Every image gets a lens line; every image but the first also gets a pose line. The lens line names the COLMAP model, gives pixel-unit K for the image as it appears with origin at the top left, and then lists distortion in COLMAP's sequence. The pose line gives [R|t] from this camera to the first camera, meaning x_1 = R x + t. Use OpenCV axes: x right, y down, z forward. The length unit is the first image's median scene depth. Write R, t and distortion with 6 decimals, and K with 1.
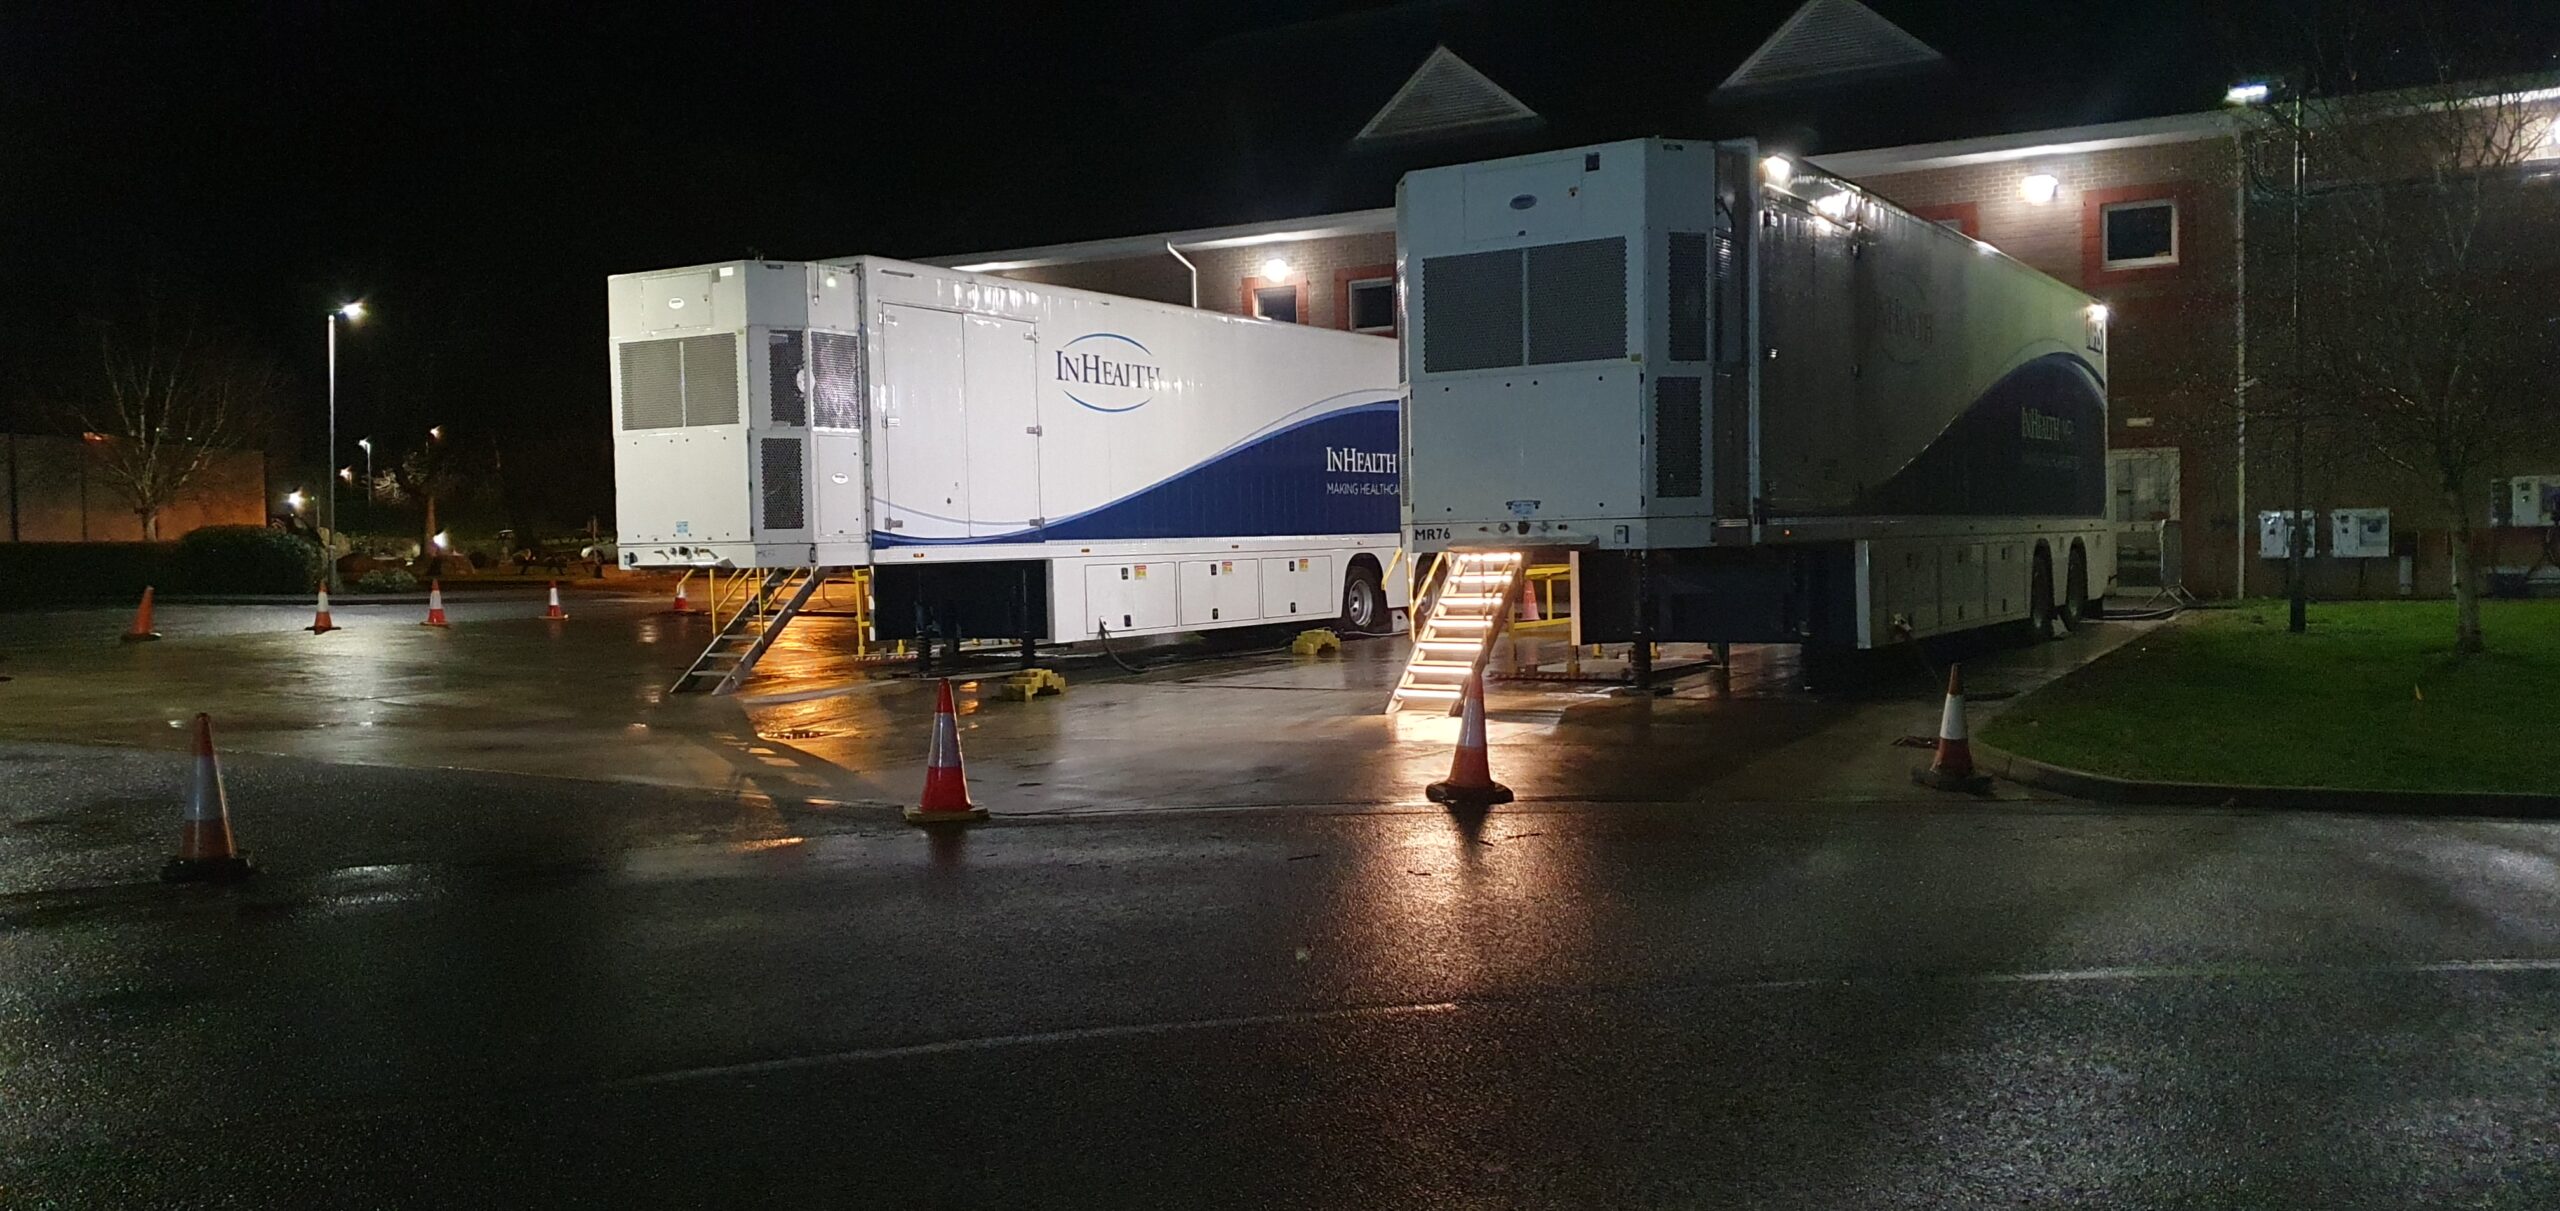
lens RADIAL K [[1915.5, 0, 1331.7], [0, 1915.5, 615.8], [0, 0, 1]] dist [0.081103, -0.001050]
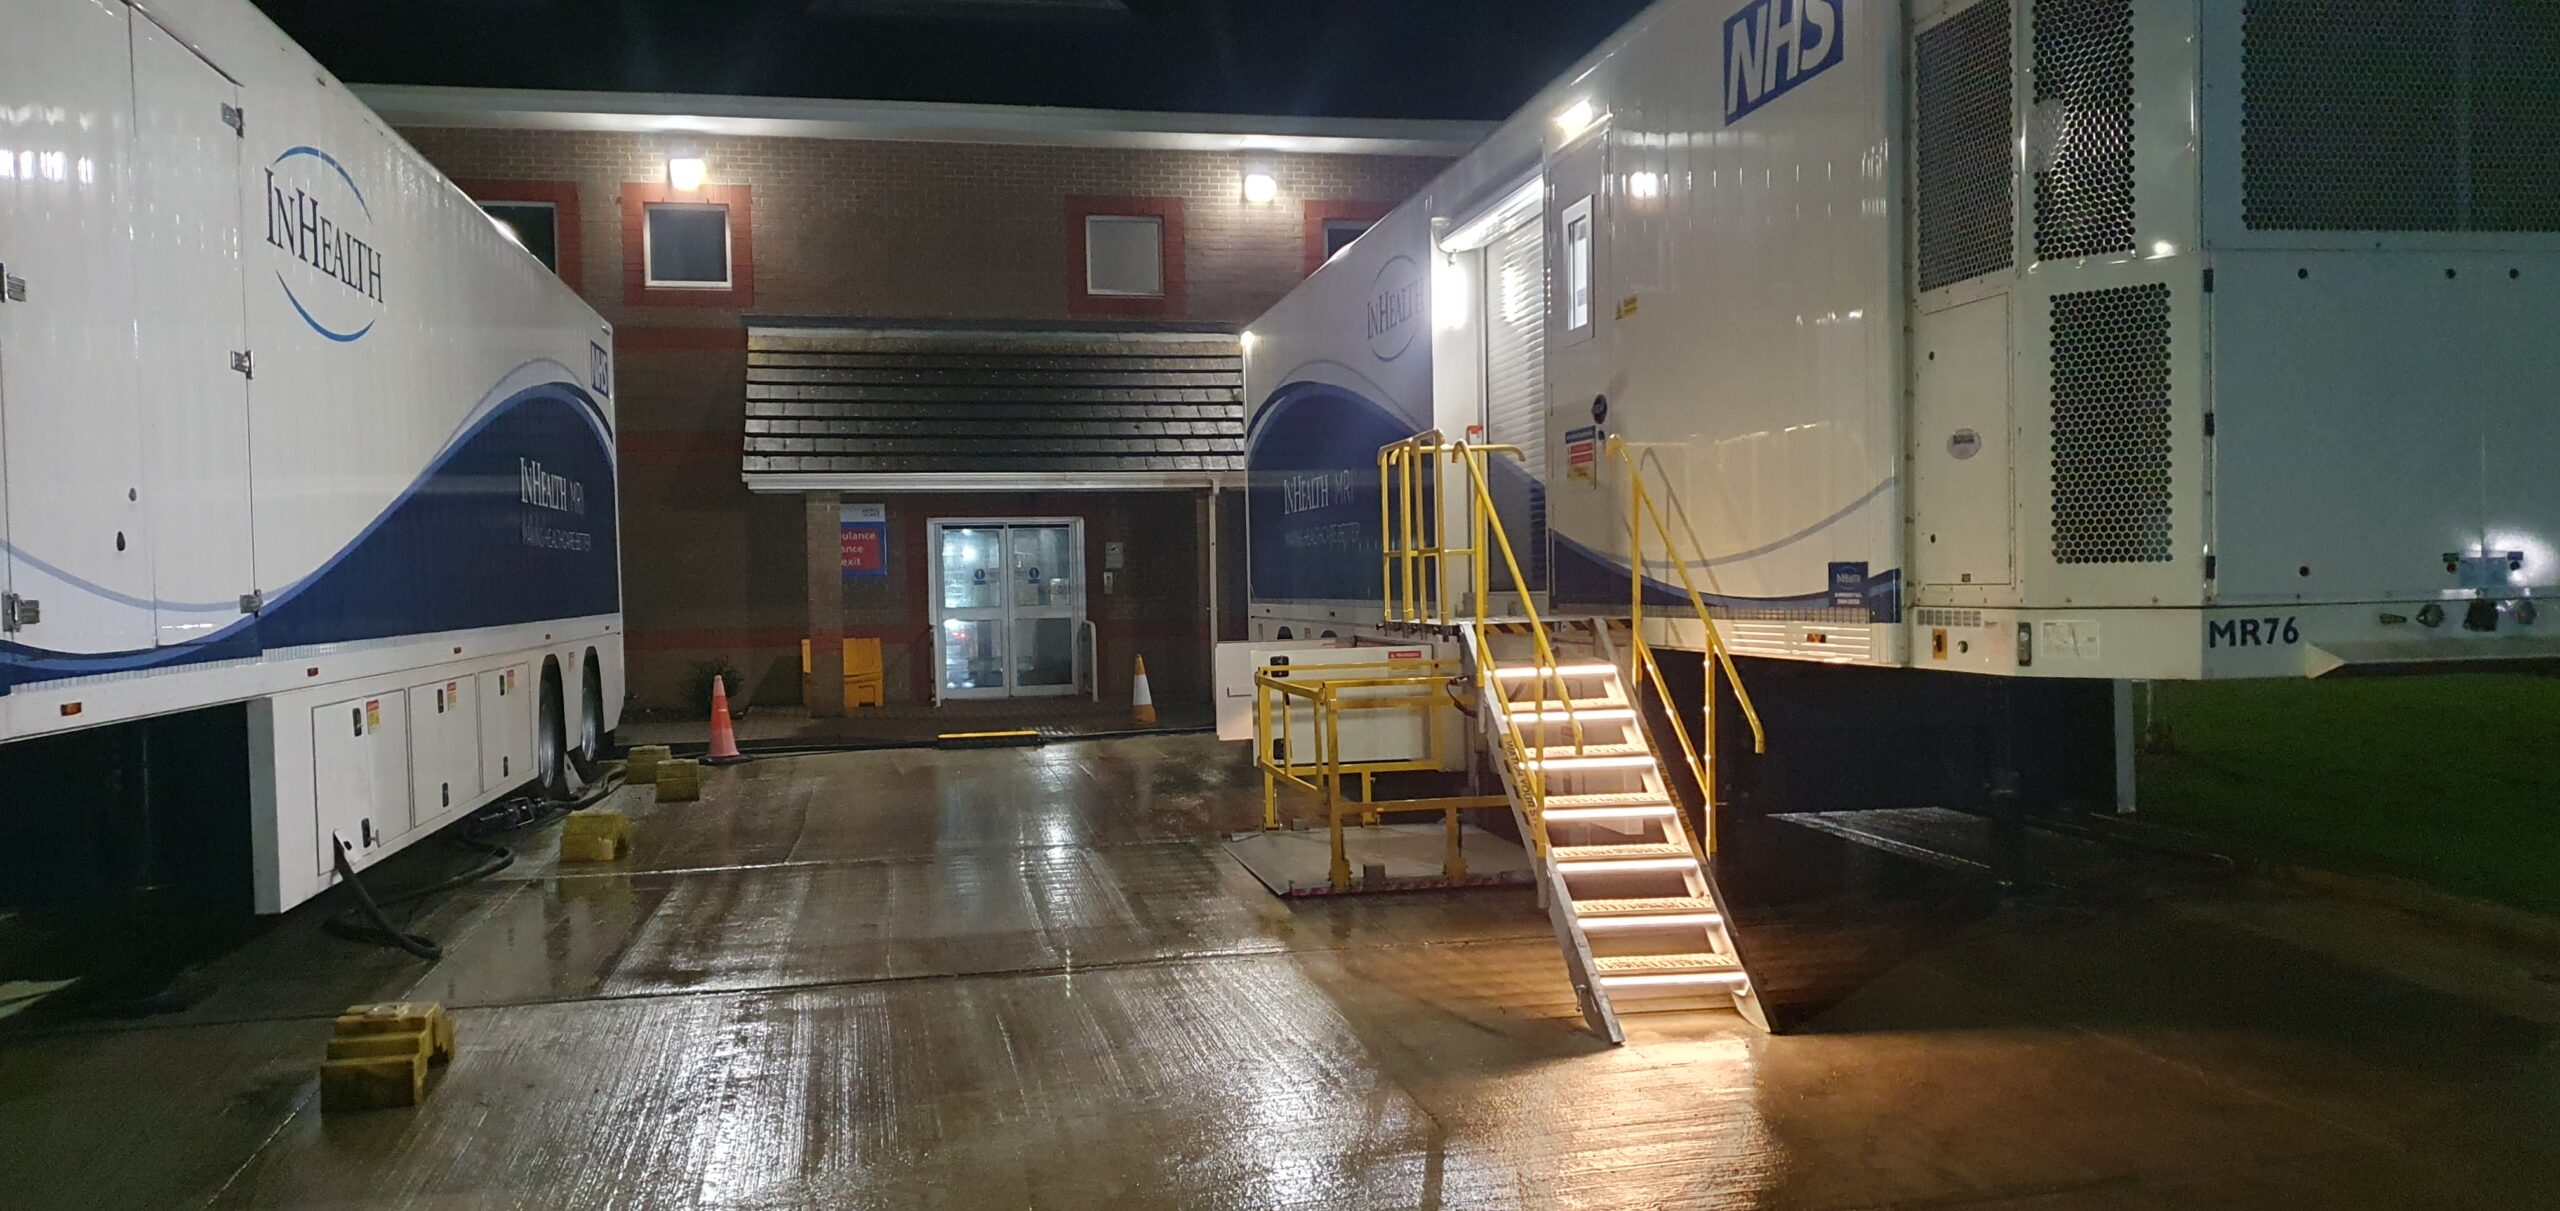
lens RADIAL K [[1903.2, 0, 1323.8], [0, 1903.2, 674.9], [0, 0, 1]] dist [0.011747, 0.000654]
pose [[0.732040, -0.027221, 0.680718, -0.214910], [0.032453, 0.999460, 0.005068, -0.024907], [-0.680489, 0.018381, 0.732528, 0.497384]]
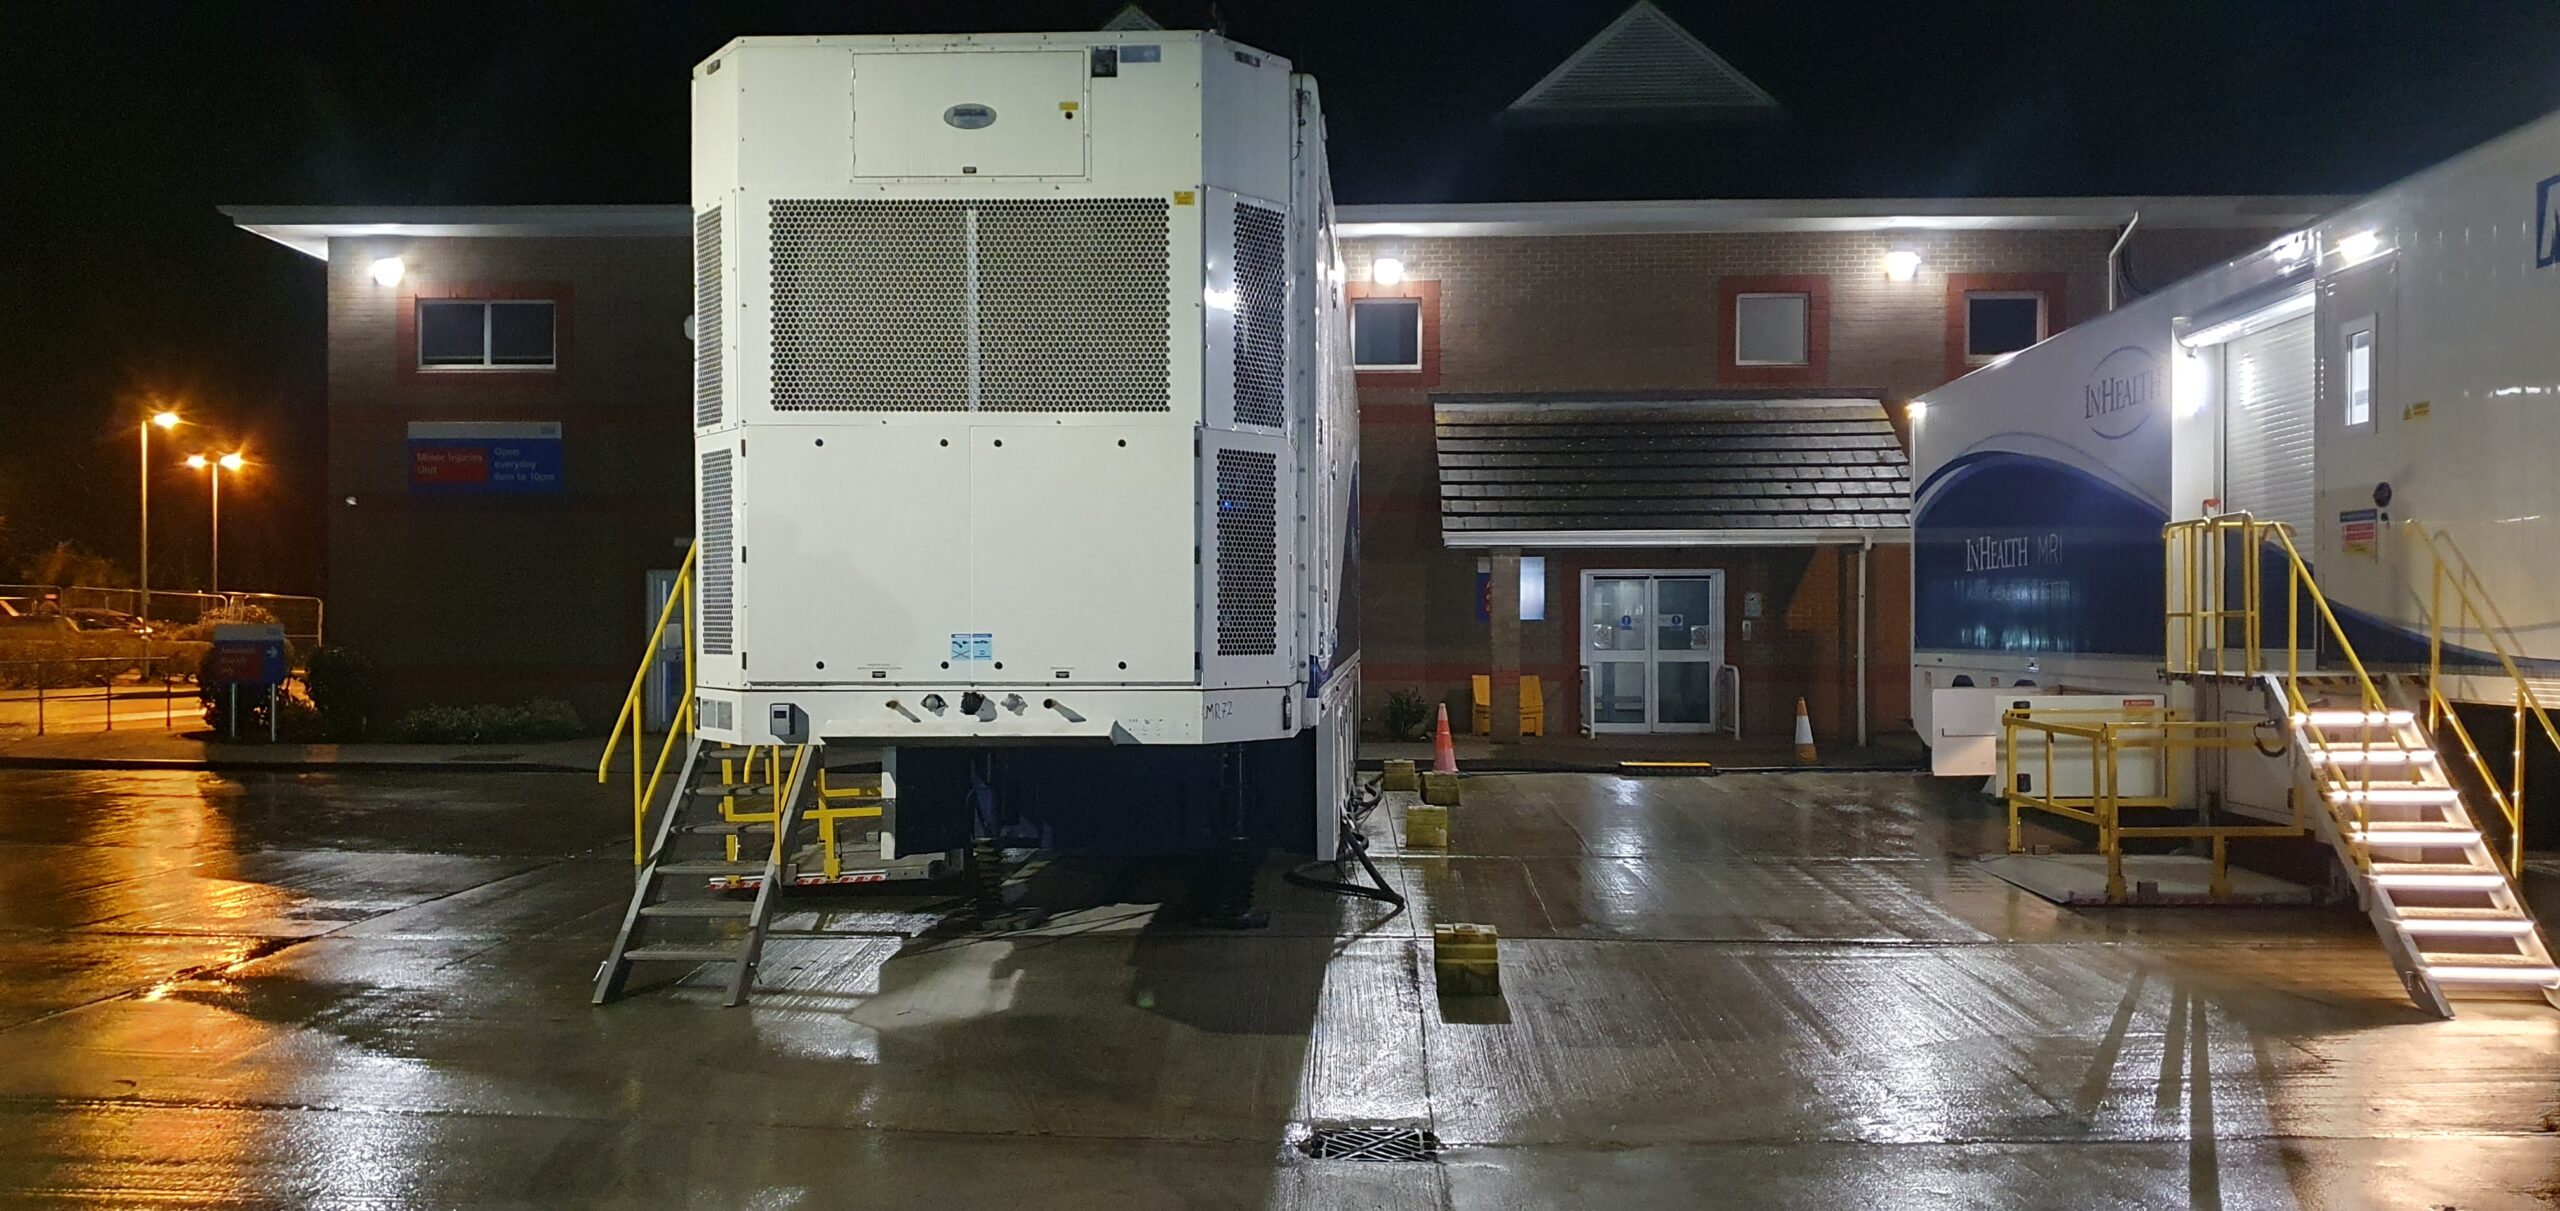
lens RADIAL K [[1909.8, 0, 1160.2], [0, 1909.8, 622.9], [0, 0, 1]] dist [0.010912, -0.050864]
pose [[0.916239, 0.020395, 0.400113, -0.353627], [-0.000982, 0.998815, -0.048665, -0.022827], [-0.400631, 0.044196, 0.915173, 0.447676]]
